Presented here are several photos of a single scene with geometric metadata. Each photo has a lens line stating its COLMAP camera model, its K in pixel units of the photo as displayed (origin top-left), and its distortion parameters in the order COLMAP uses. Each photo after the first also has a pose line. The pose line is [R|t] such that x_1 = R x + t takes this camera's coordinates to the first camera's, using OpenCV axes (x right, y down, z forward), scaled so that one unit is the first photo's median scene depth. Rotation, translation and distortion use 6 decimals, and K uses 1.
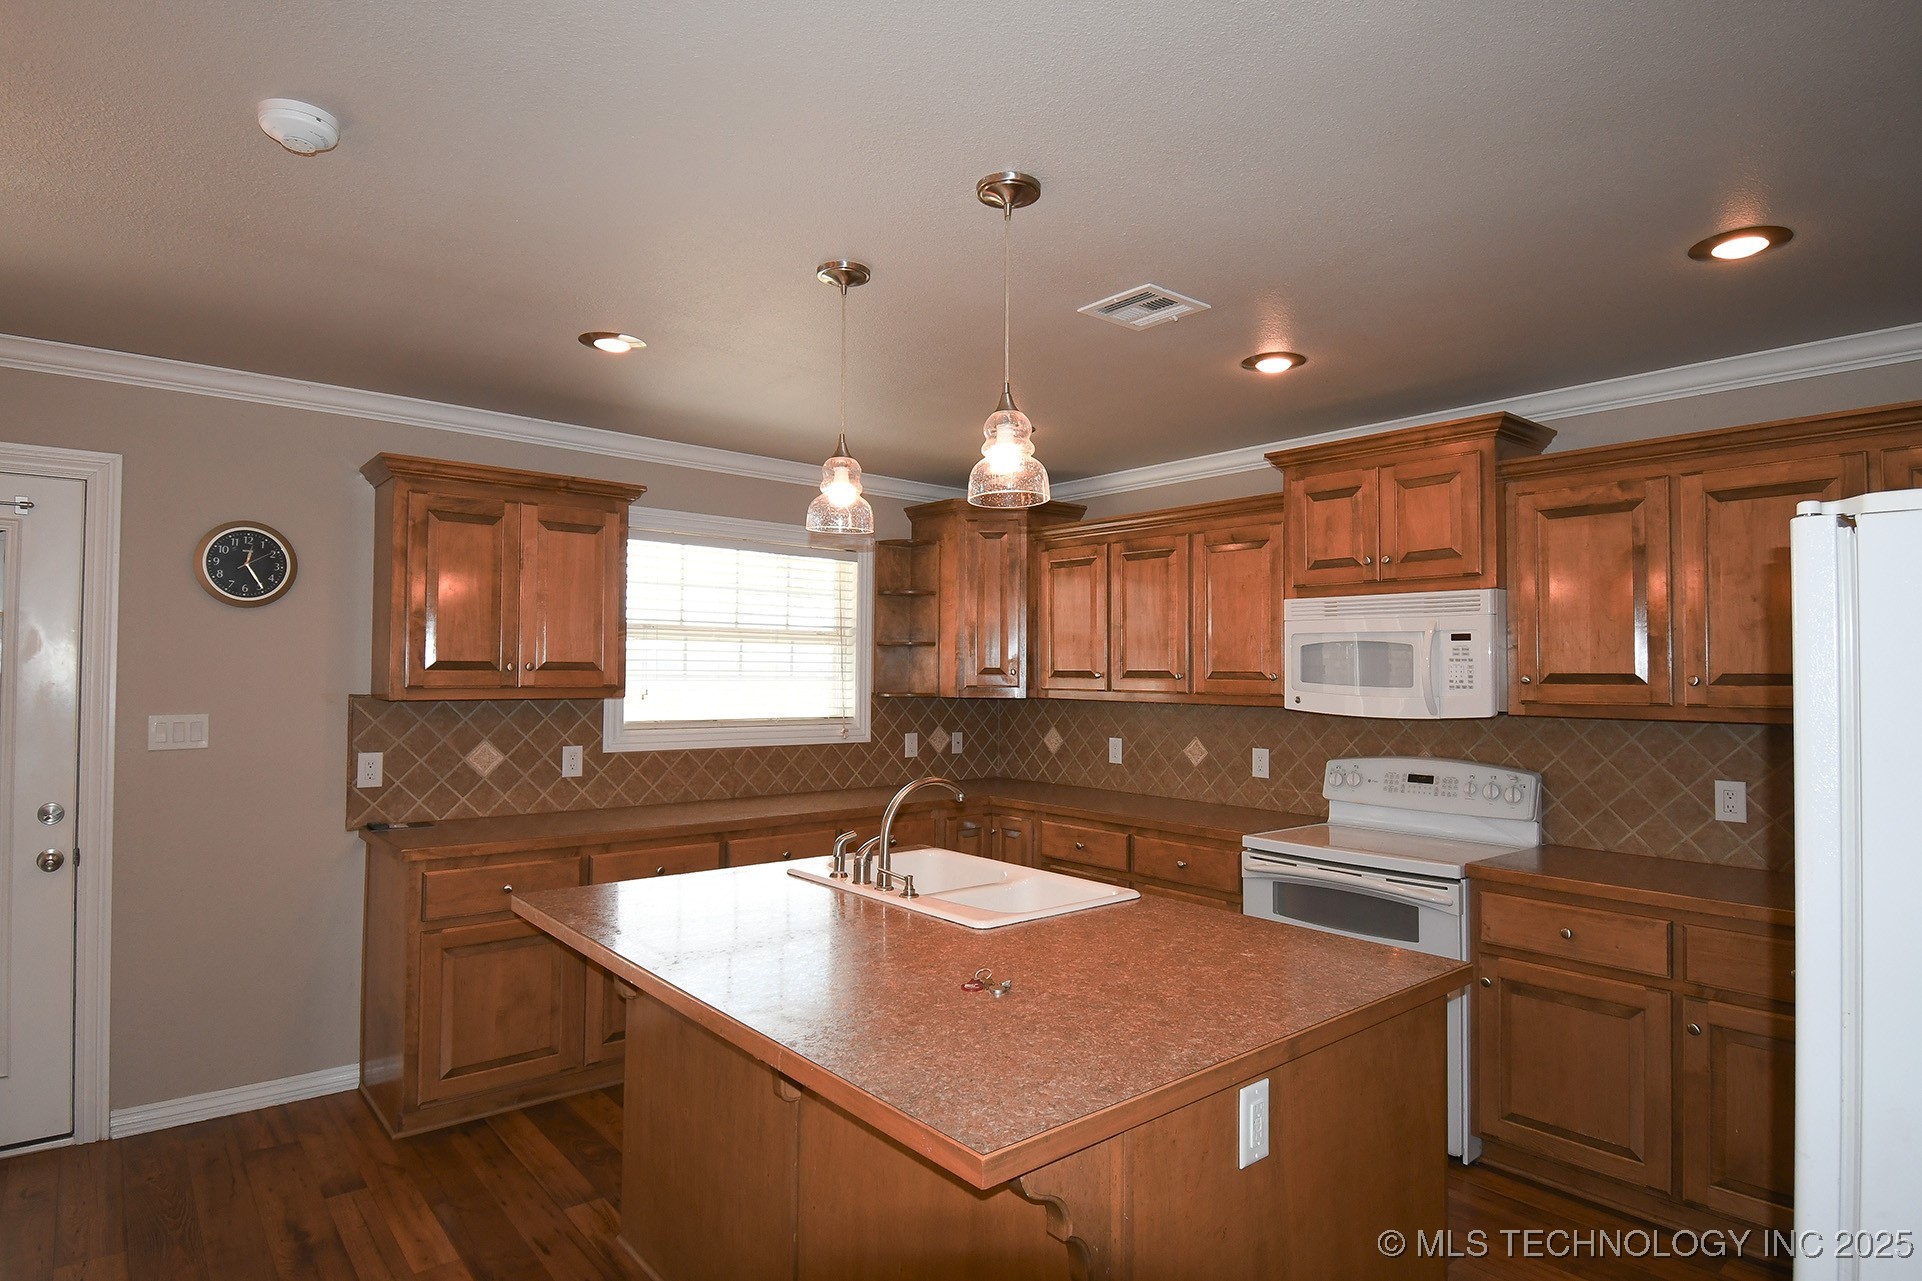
lens RADIAL K [[1020.3, 0, 955.2], [0, 1020.3, 639.6], [0, 0, 1]] dist [0.003394, -0.000335]
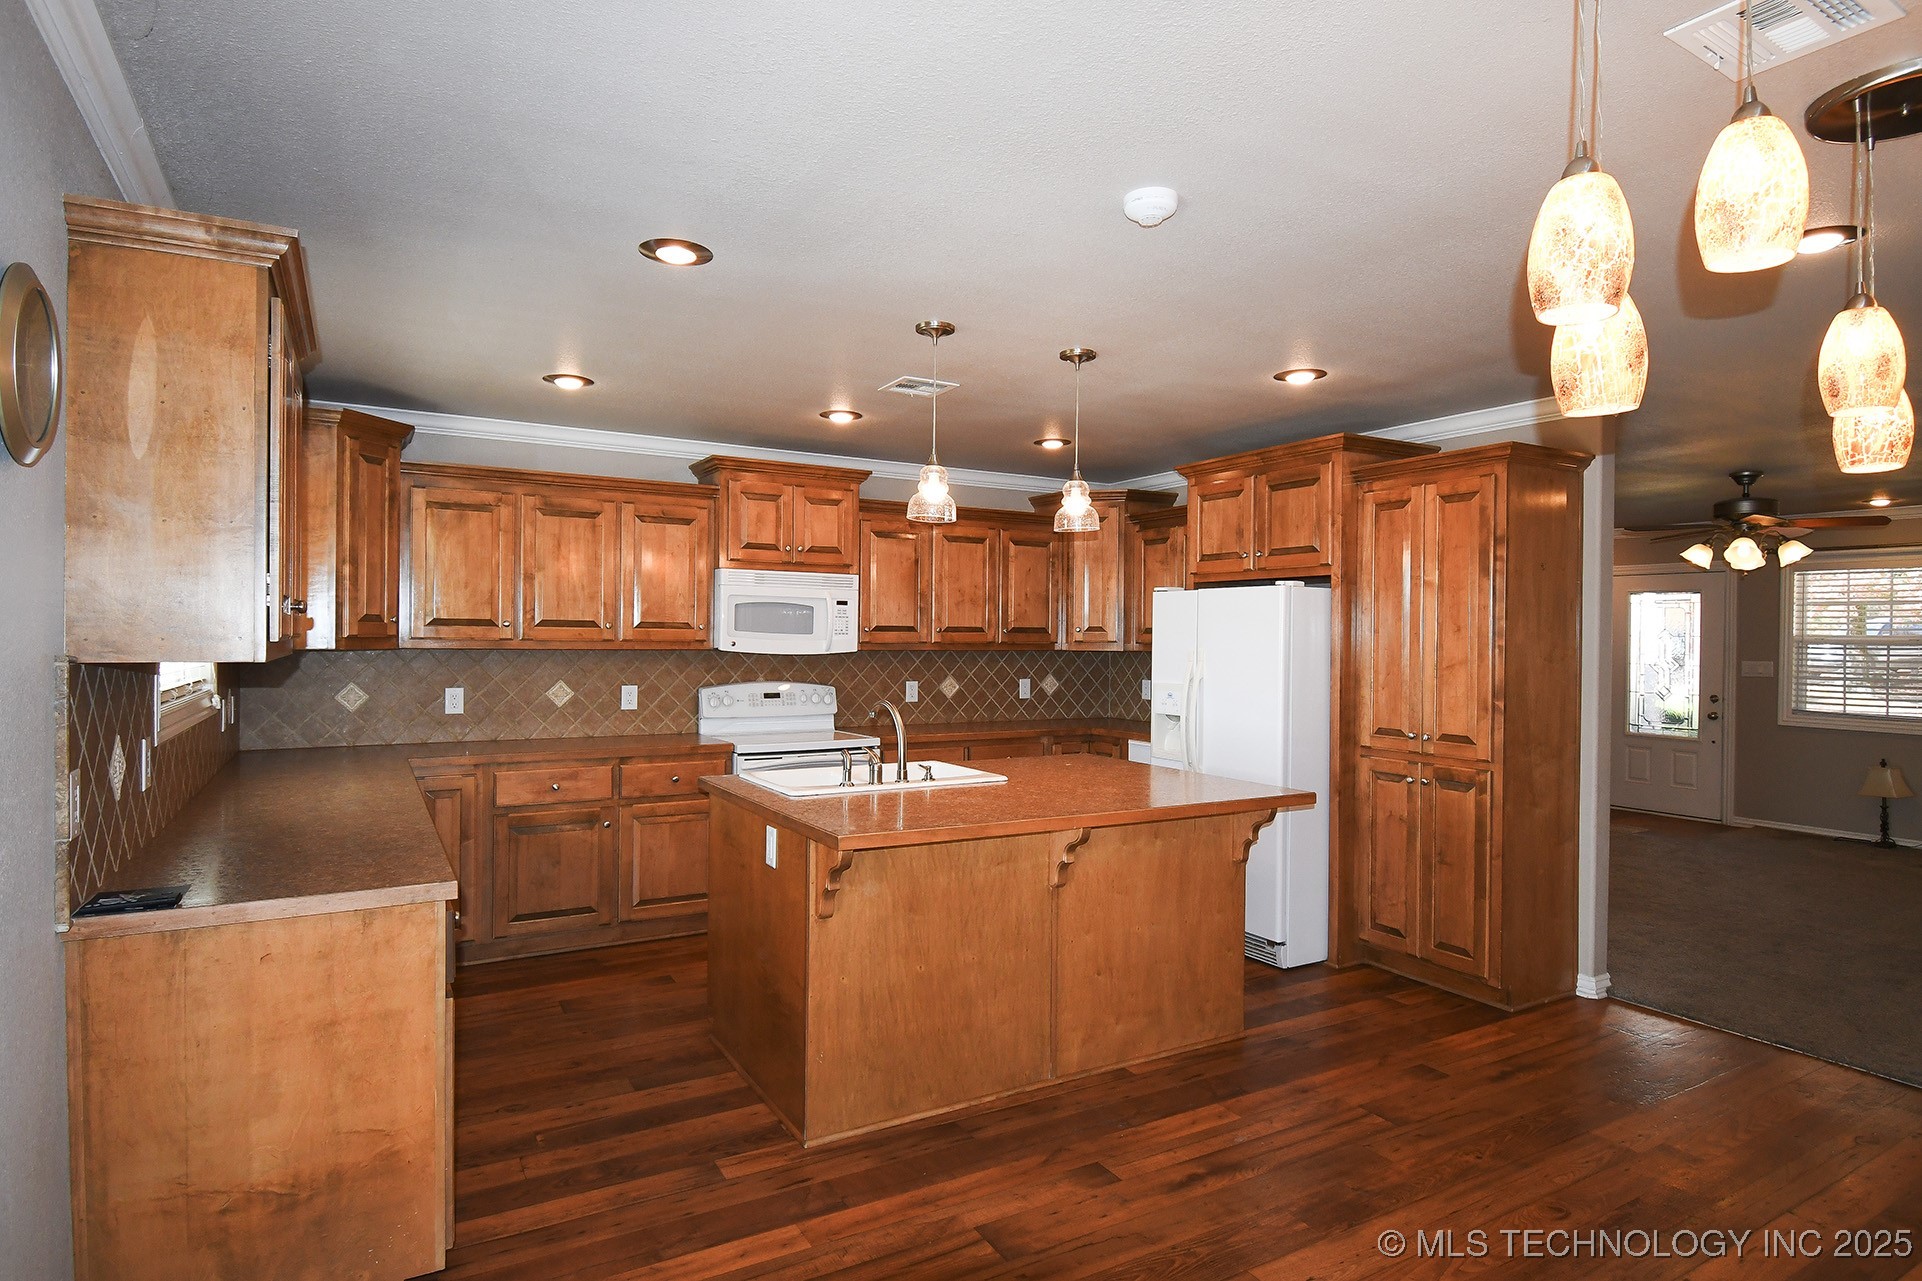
lens RADIAL K [[1020.3, 0, 955.2], [0, 1020.3, 639.6], [0, 0, 1]] dist [0.003394, -0.000335]
pose [[0.179210, -0.008826, 0.983771, -0.960748], [-0.041319, 0.999010, 0.016489, 0.019237], [-0.982943, -0.043604, 0.178668, 0.476378]]
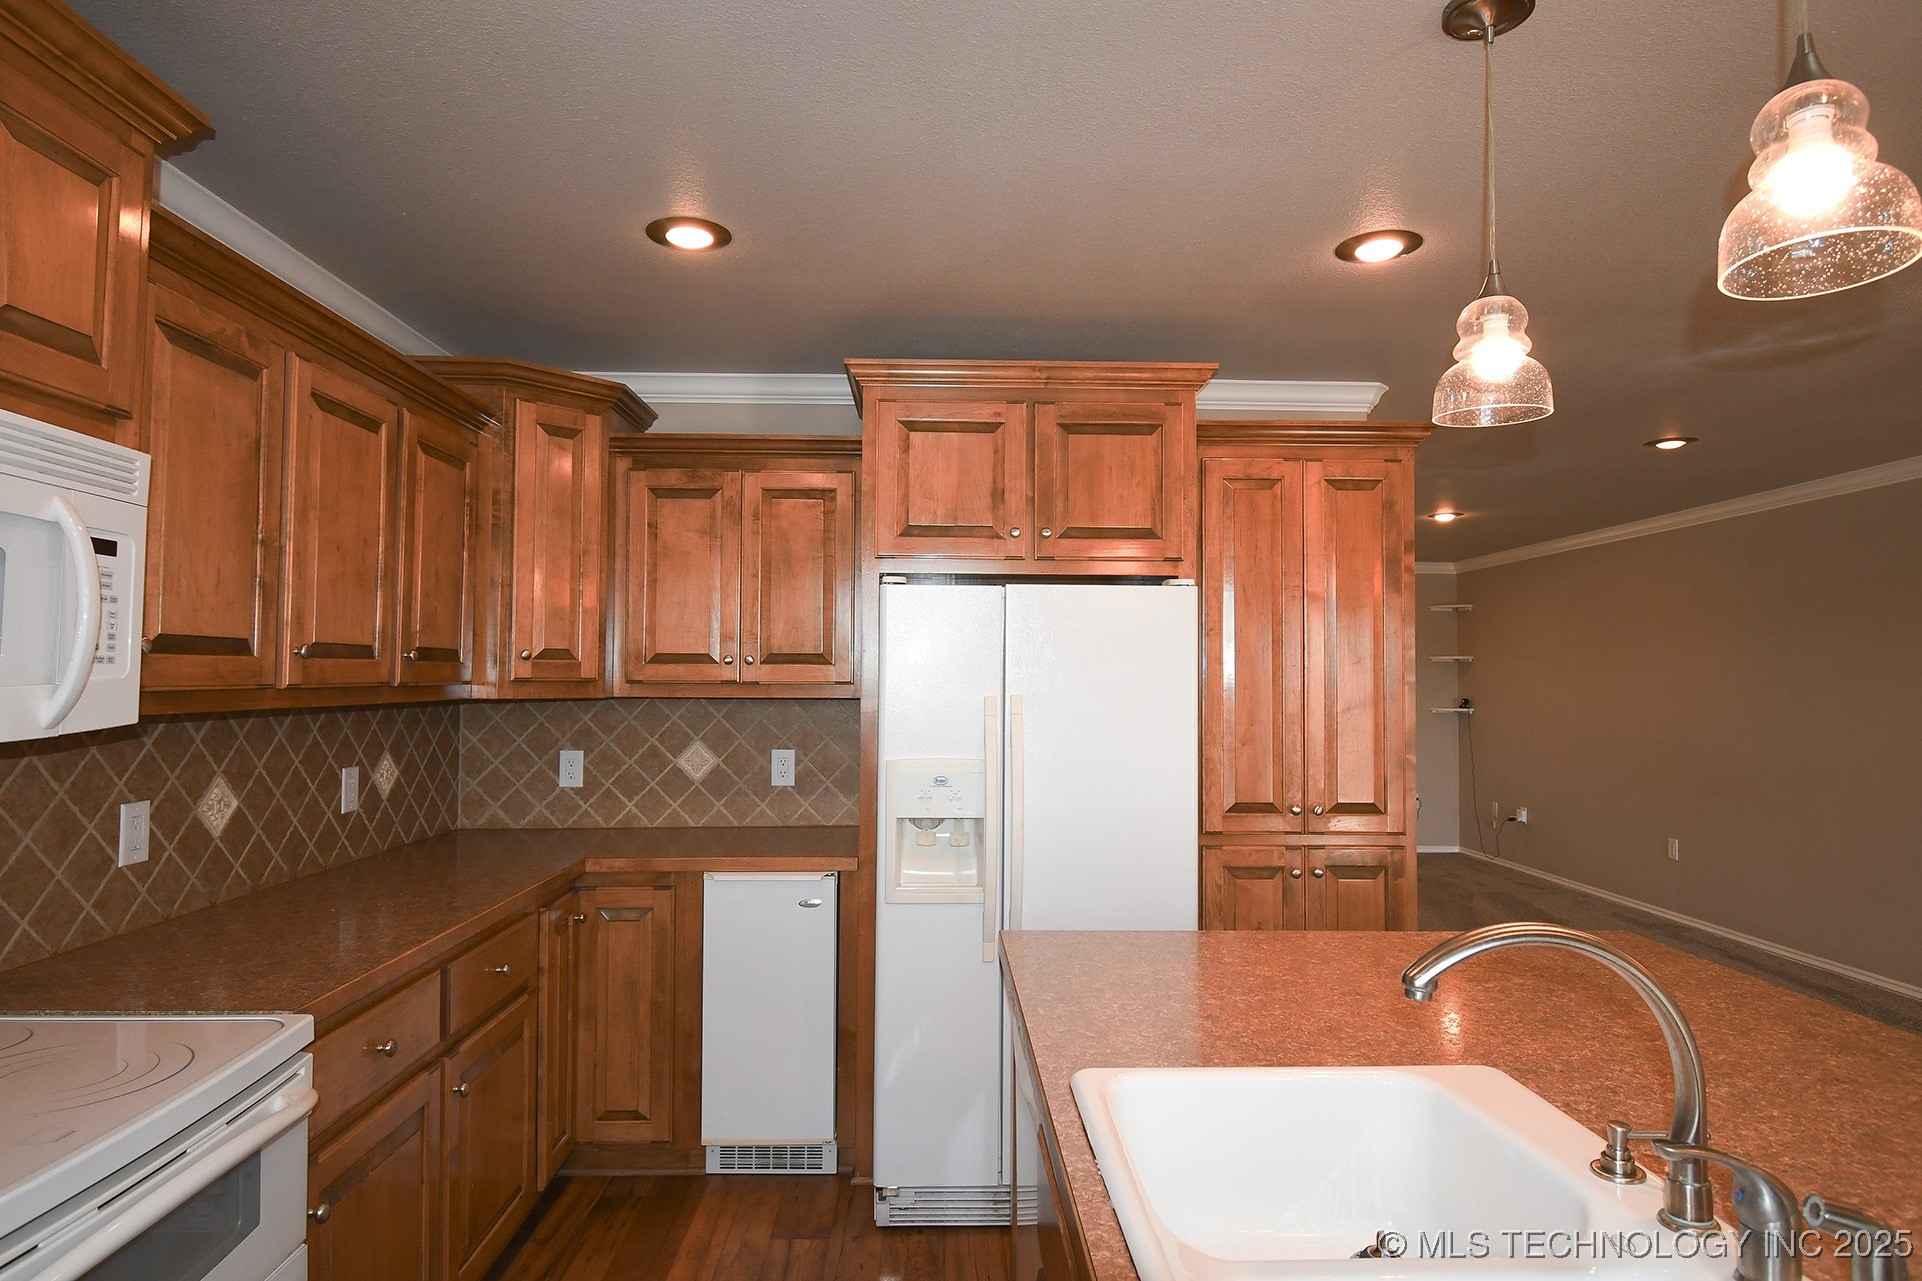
lens RADIAL K [[1065.4, 0, 949.8], [0, 1065.4, 642.3], [0, 0, 1]] dist [0.022856, -0.028192]
pose [[-0.780304, 0.009142, 0.625334, -0.069783], [-0.032444, 0.997955, -0.055074, 0.047097], [-0.624559, -0.063263, -0.778411, 1.012060]]
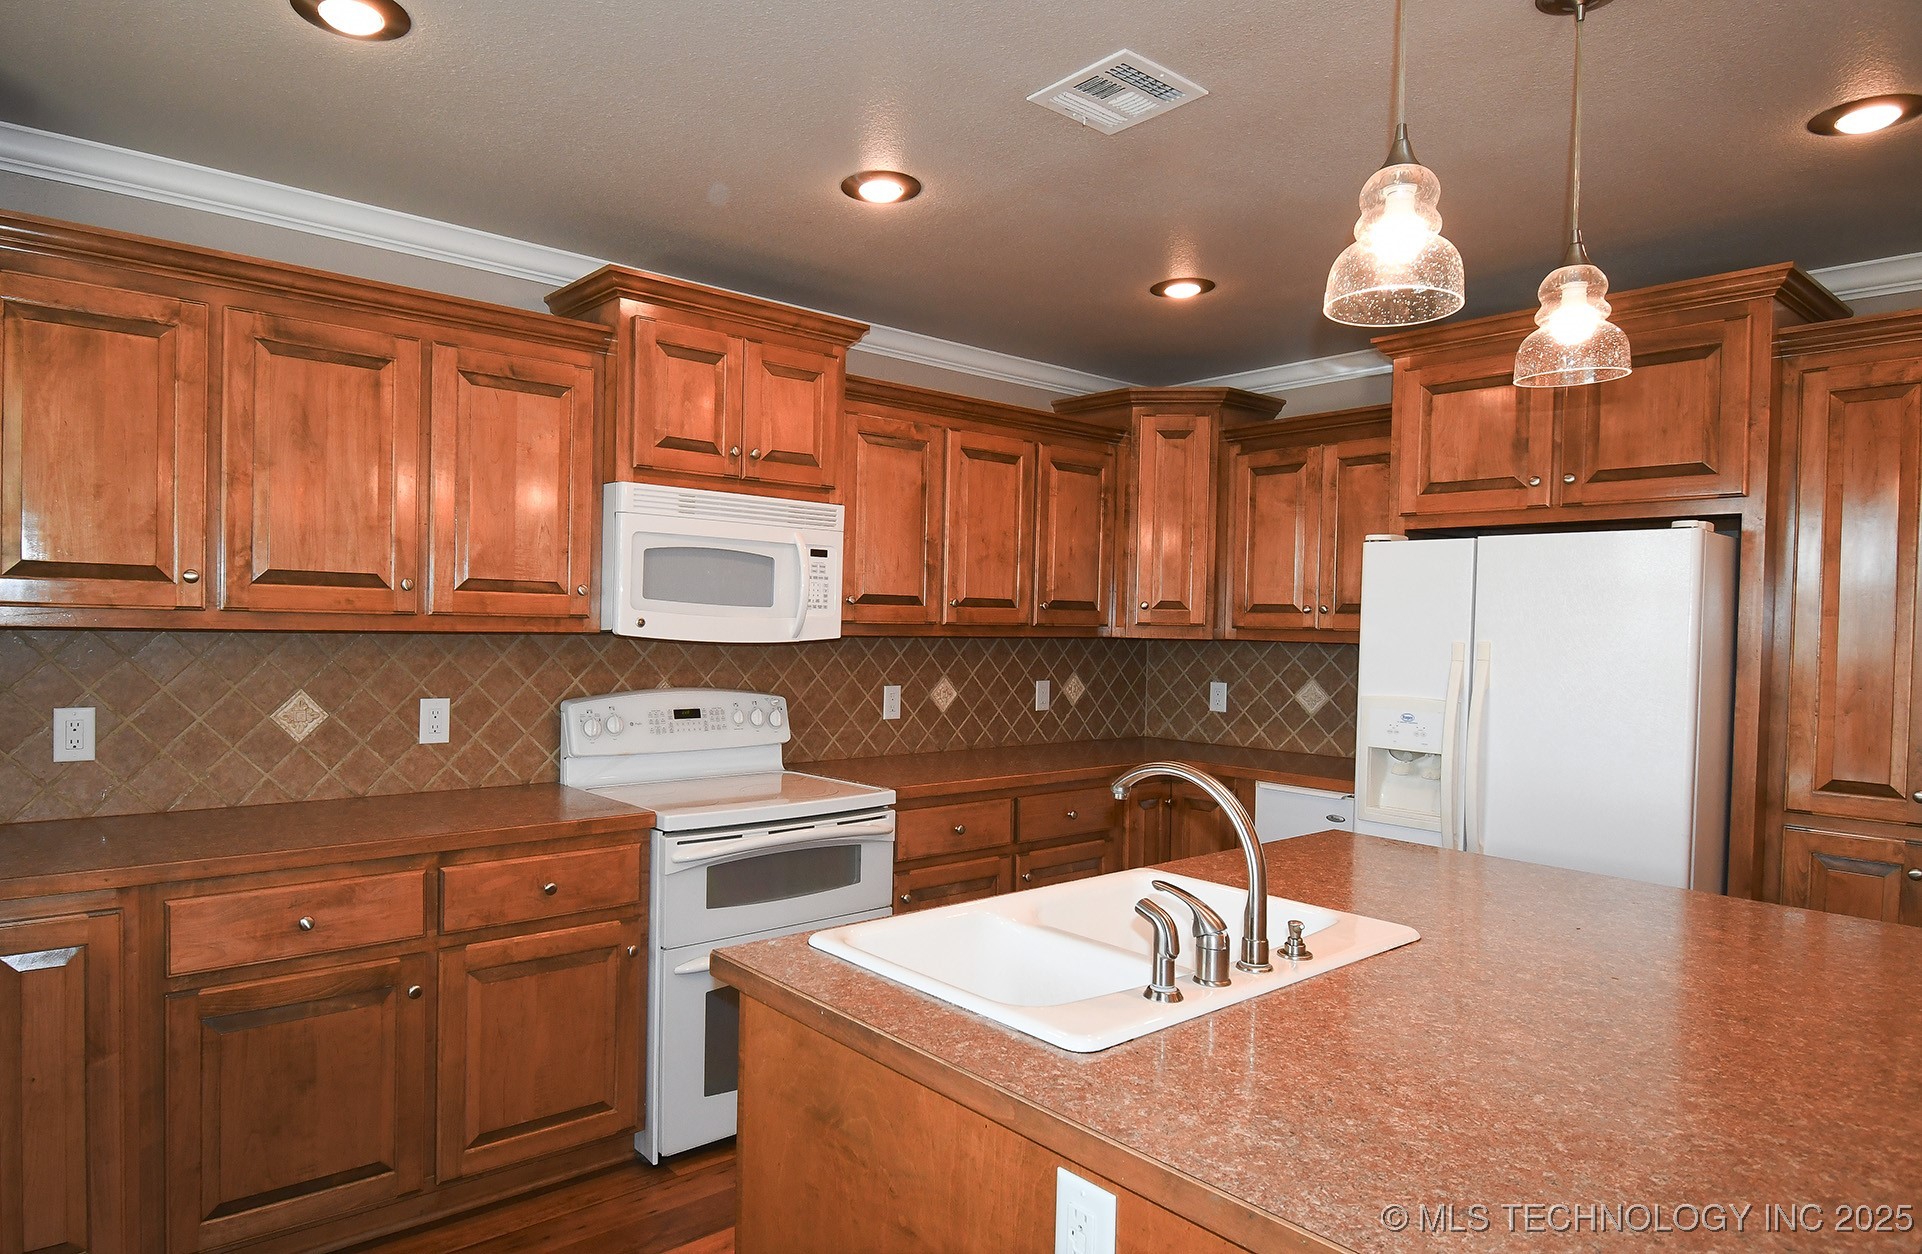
lens RADIAL K [[1108.0, 0, 872.1], [0, 1108.0, 642.0], [0, 0, 1]] dist [0.005987, -0.020050]
pose [[0.026917, -0.027819, 0.999251, -0.461576], [-0.053699, 0.998129, 0.029235, 0.041521], [-0.998194, -0.054446, 0.025373, 0.827614]]
